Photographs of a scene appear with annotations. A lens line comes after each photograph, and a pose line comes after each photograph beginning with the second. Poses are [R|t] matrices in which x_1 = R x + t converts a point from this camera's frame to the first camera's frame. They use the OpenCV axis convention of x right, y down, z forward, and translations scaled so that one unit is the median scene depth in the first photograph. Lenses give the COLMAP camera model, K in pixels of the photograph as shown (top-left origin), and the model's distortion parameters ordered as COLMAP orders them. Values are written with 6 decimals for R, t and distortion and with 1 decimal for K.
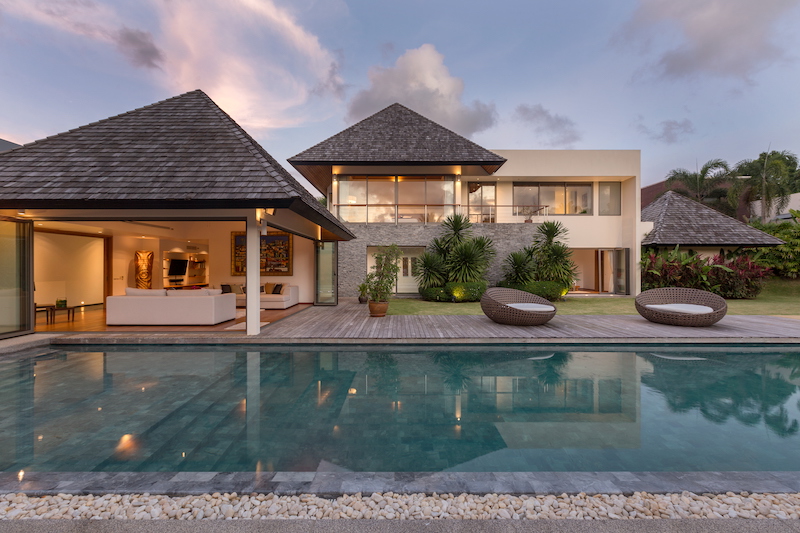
lens RADIAL K [[368.4, 0, 393.9], [0, 368.4, 267.4], [0, 0, 1]] dist [0.010890, -0.000123]
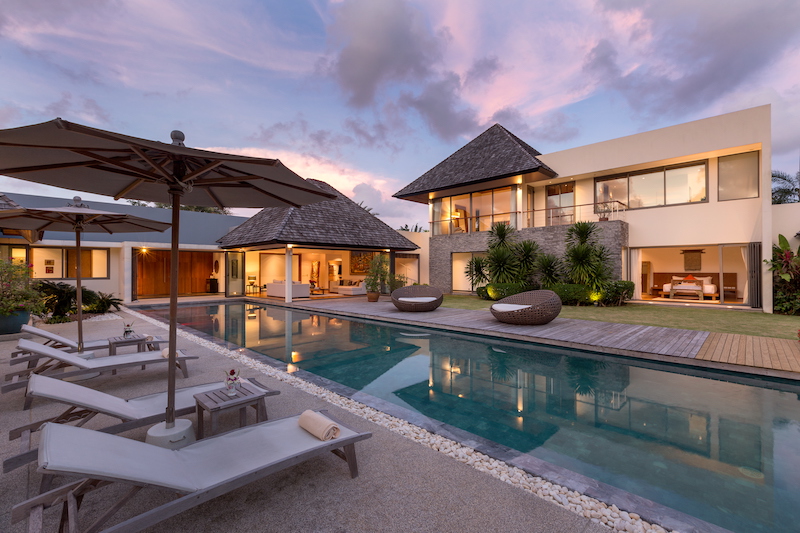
lens RADIAL K [[368.4, 0, 393.9], [0, 368.4, 267.4], [0, 0, 1]] dist [0.010890, -0.000123]
pose [[0.699541, -0.004120, -0.714581, 0.686719], [0.003353, 0.999991, -0.002483, -0.005256], [0.714585, -0.000659, 0.699548, -0.015725]]
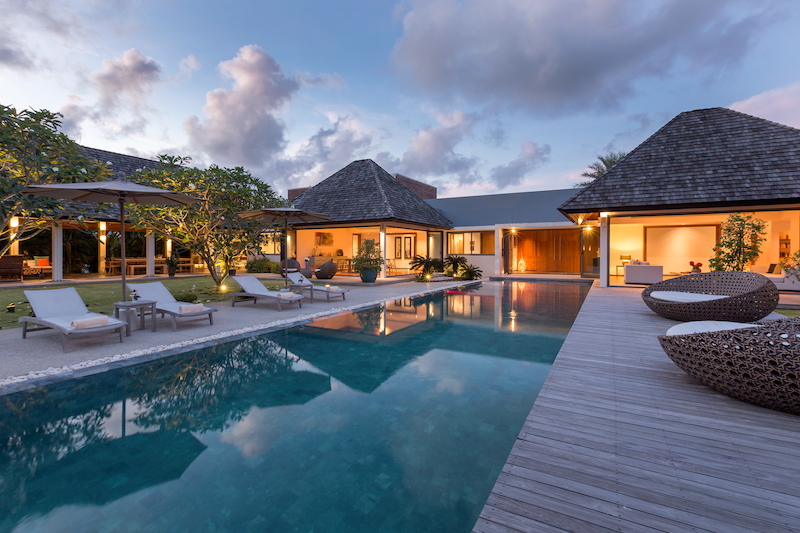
lens RADIAL K [[362.6, 0, 372.6], [0, 362.6, 251.4], [0, 0, 1]] dist [0.009841, 0.000024]
pose [[-0.536709, -0.002645, -0.843763, 0.690227], [-0.000479, 0.999996, -0.002830, 0.012485], [0.843767, -0.001115, -0.536708, 0.475569]]
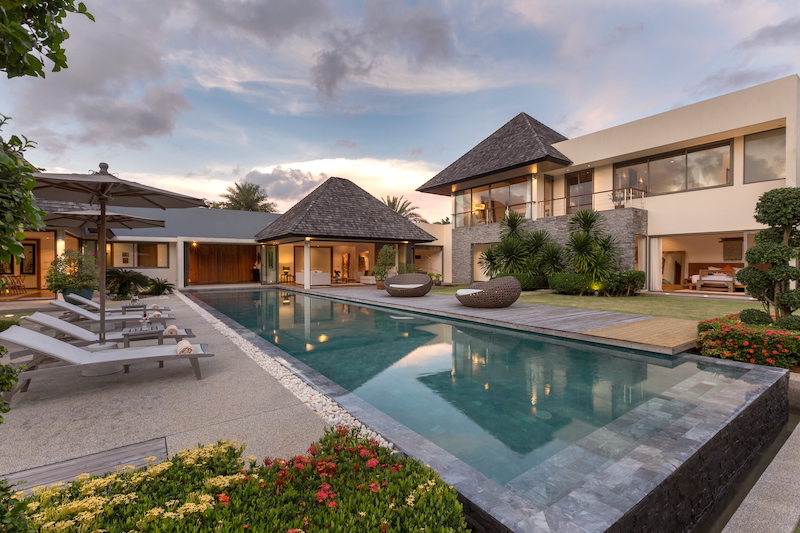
lens RADIAL K [[374.2, 0, 392.7], [0, 374.2, 265.7], [0, 0, 1]] dist [0.014974, 0.000131]
pose [[0.560576, 0.004231, -0.828092, 0.845801], [0.003899, 0.999962, 0.007749, 0.006129], [0.828094, -0.007572, 0.560538, 0.050307]]
